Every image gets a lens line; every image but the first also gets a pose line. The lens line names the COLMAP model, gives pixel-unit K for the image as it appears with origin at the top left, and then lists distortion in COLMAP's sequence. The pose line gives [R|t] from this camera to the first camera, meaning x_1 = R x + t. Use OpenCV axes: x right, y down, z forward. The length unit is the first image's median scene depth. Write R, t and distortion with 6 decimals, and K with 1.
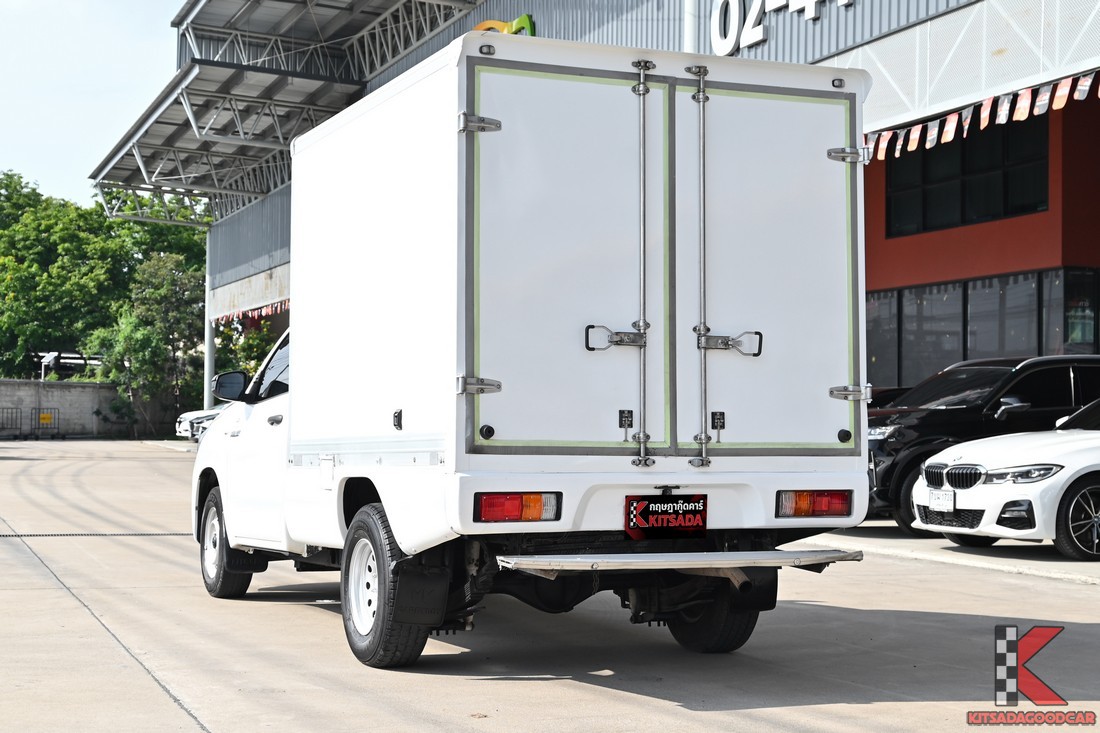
lens RADIAL K [[1799.4, 0, 549.9], [0, 1799.4, 362.7], [0, 0, 1]] dist [-0.023212, 0.000000]
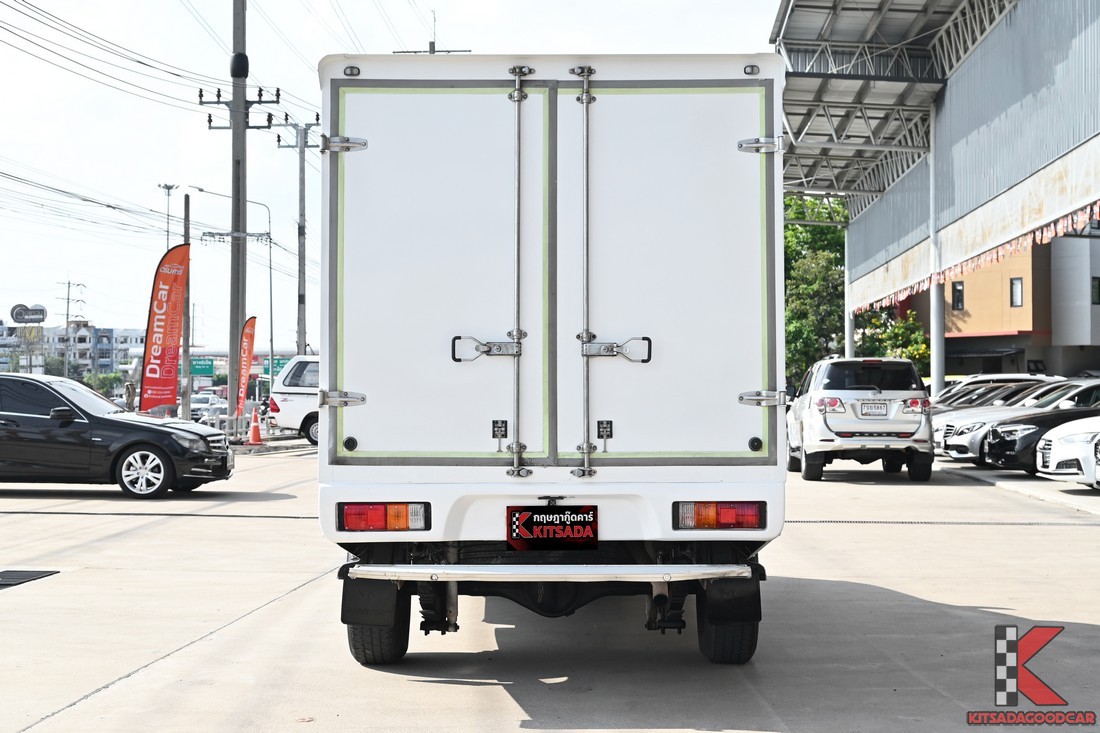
lens RADIAL K [[1666.6, 0, 551.9], [0, 1666.6, 370.6], [0, 0, 1]] dist [0.005494, 0.000000]
pose [[0.920896, -0.019187, -0.389335, 0.417890], [0.024051, 0.999682, 0.007623, -0.007346], [0.389065, -0.016384, 0.921065, 0.158071]]
